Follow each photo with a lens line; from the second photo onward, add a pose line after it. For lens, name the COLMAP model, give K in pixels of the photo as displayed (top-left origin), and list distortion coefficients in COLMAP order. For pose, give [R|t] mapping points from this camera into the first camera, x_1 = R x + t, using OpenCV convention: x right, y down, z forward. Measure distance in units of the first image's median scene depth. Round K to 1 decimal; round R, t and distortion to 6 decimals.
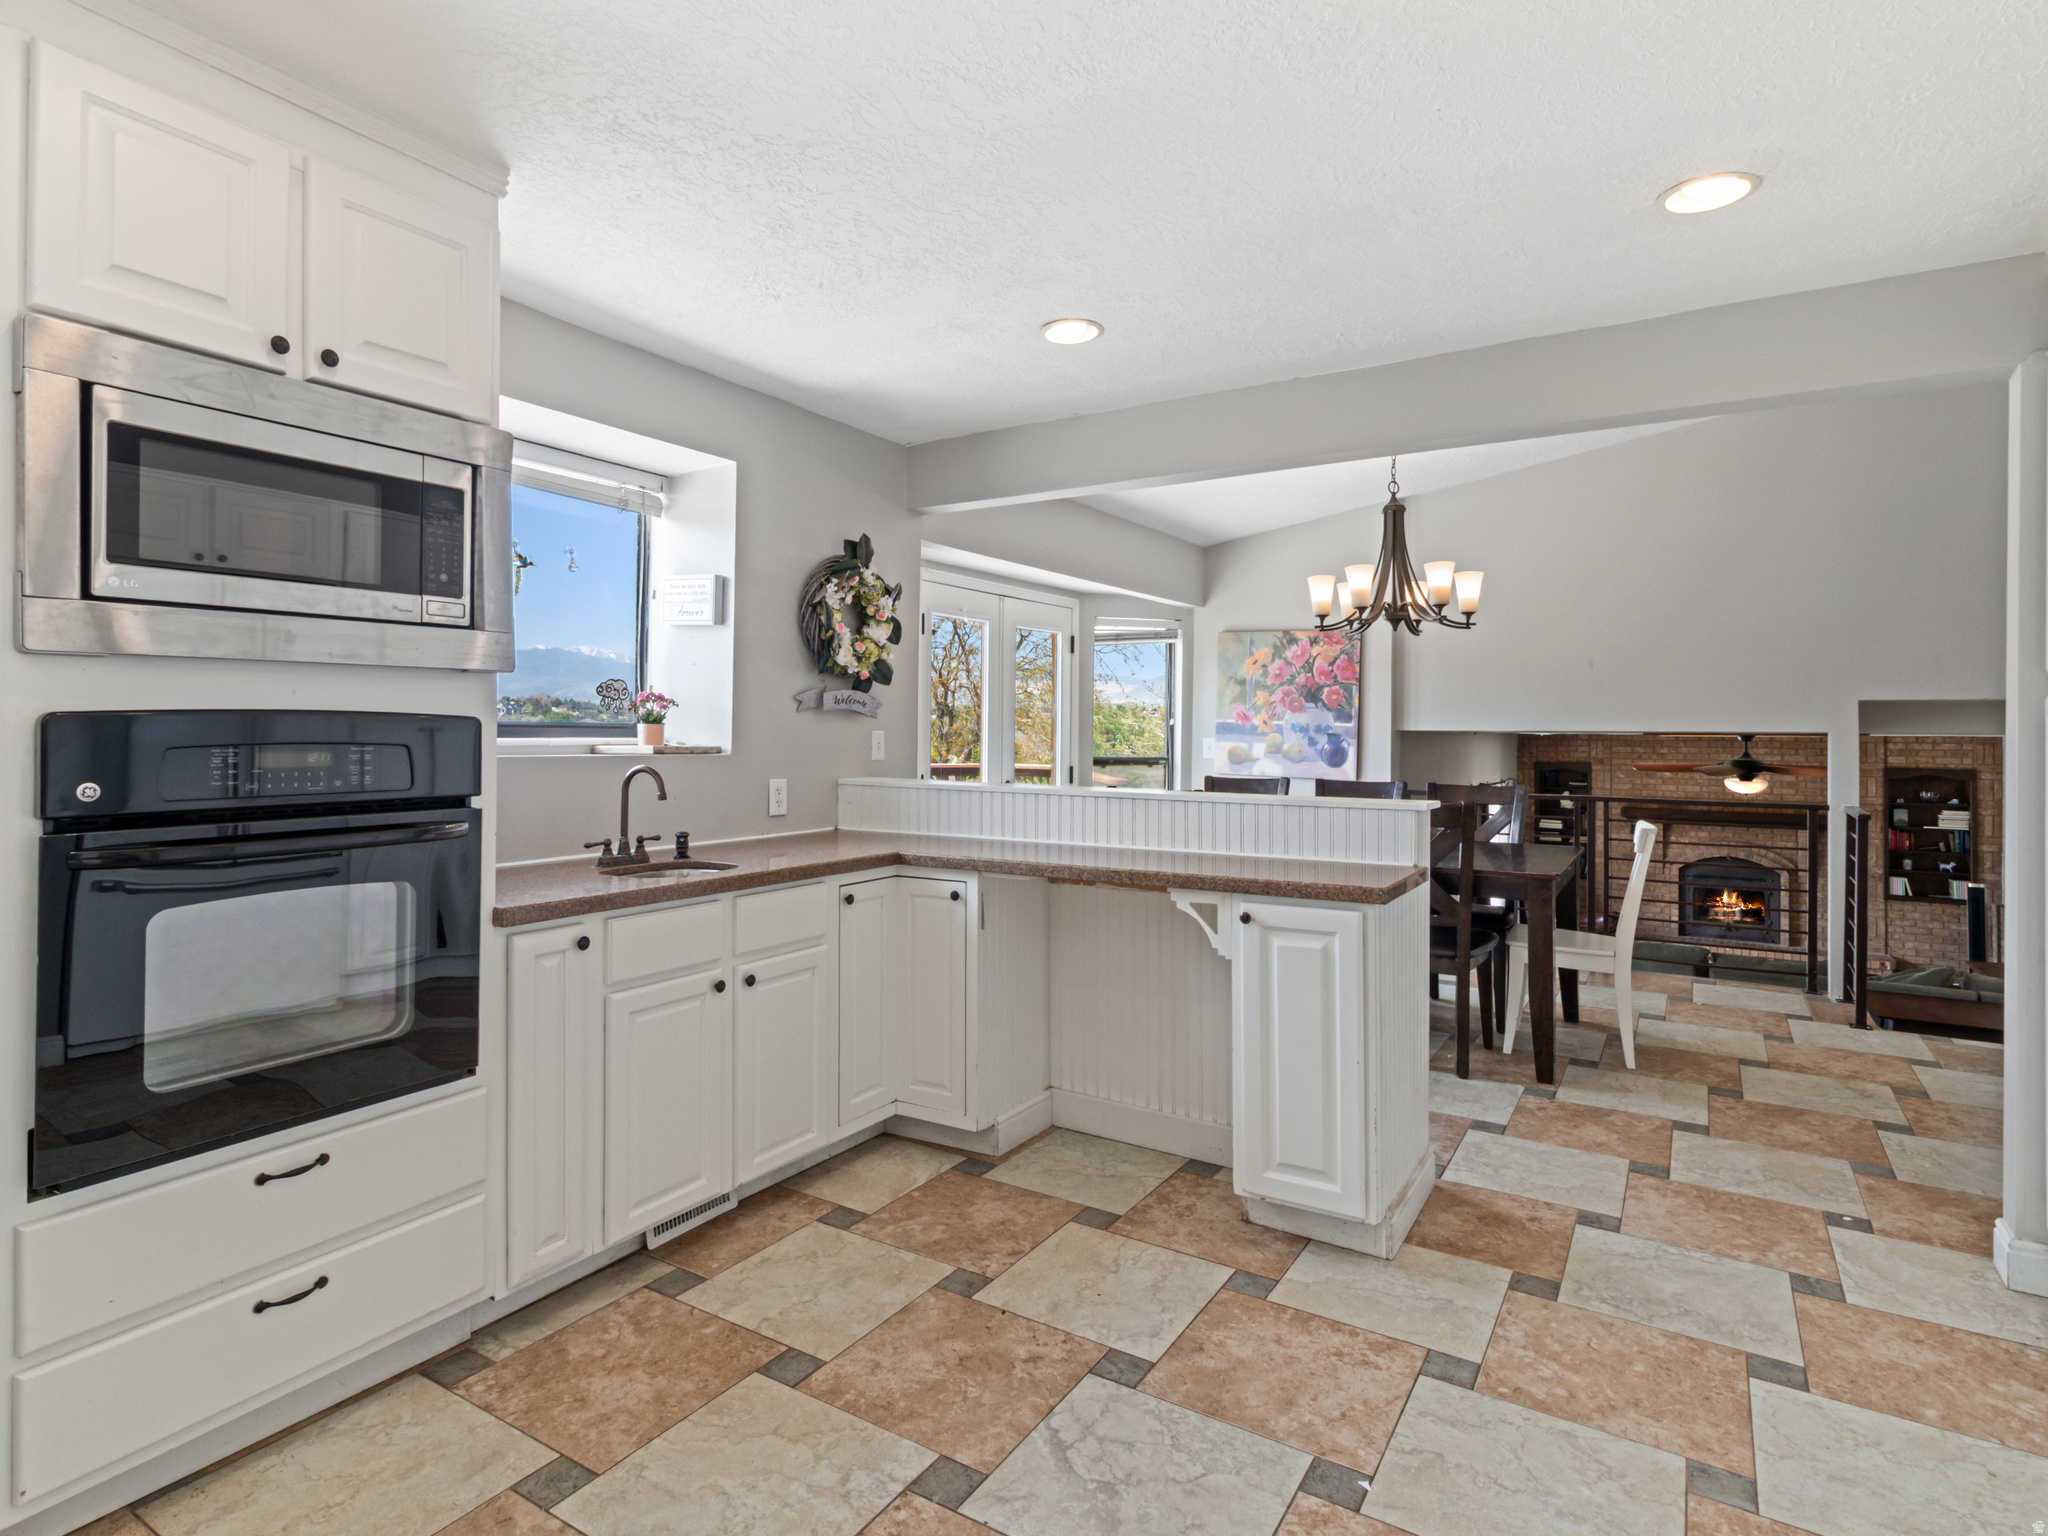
lens RADIAL K [[1084.3, 0, 1035.6], [0, 1084.3, 722.6], [0, 0, 1]] dist [0.001134, 0.001883]
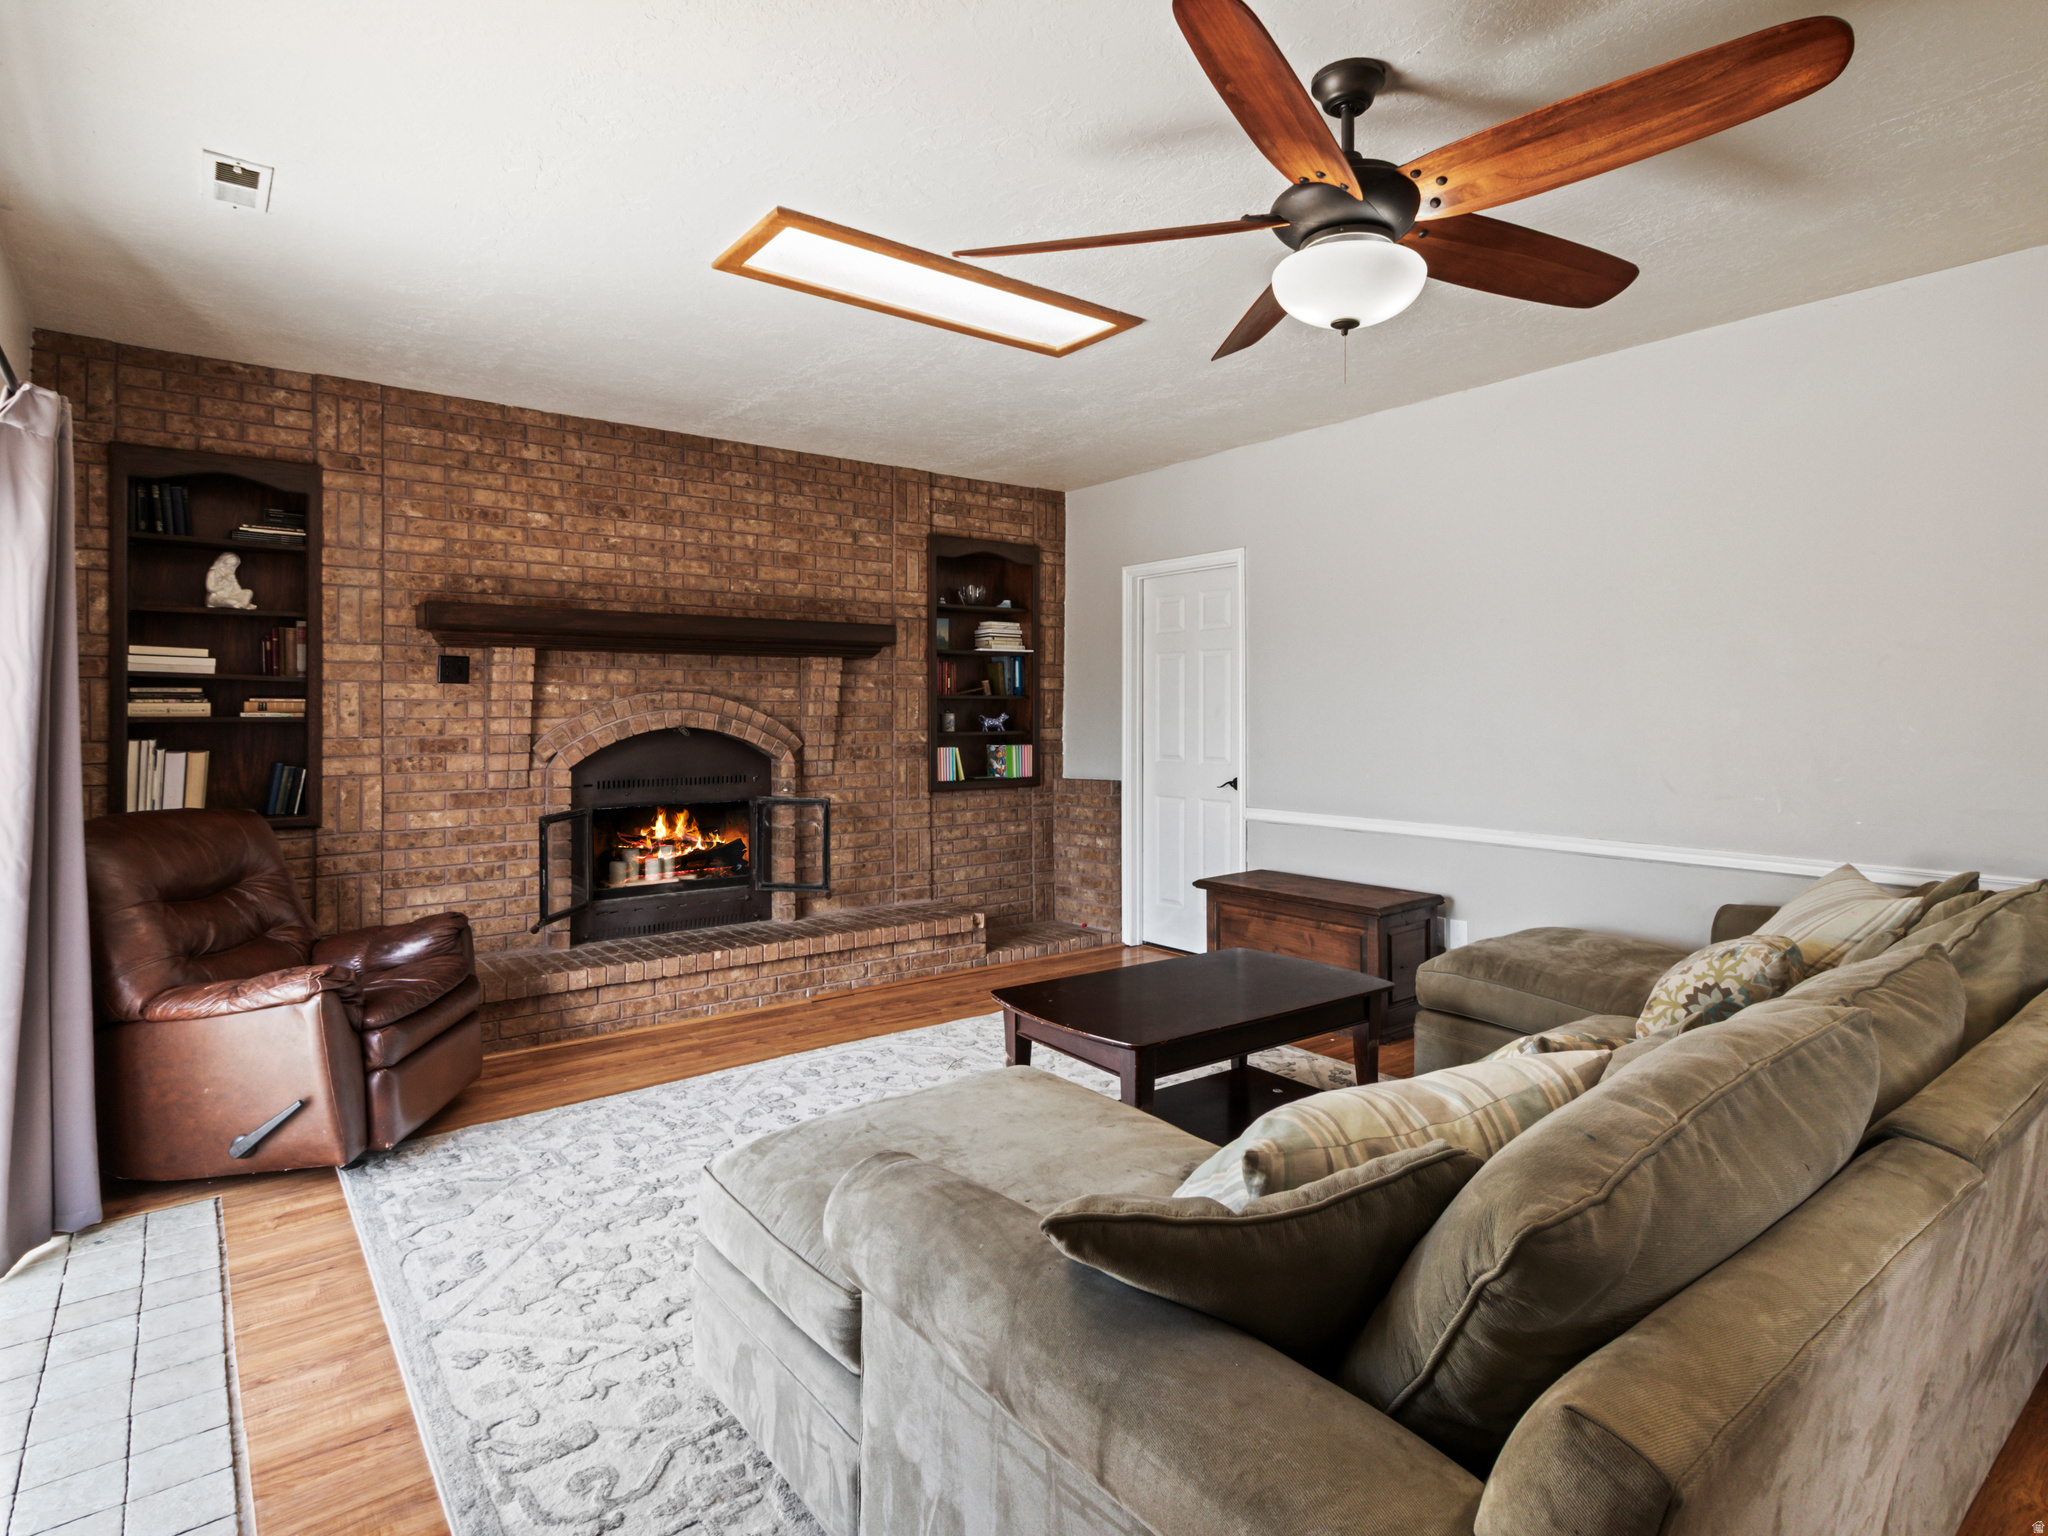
lens RADIAL K [[1084.3, 0, 1016.8], [0, 1084.3, 699.5], [0, 0, 1]] dist [0.001134, 0.001883]
pose [[0.338689, 0.003447, 0.940892, 0.311825], [-0.005762, 0.999982, -0.001590, 0.117864], [-0.940881, -0.004883, 0.338703, 0.775726]]
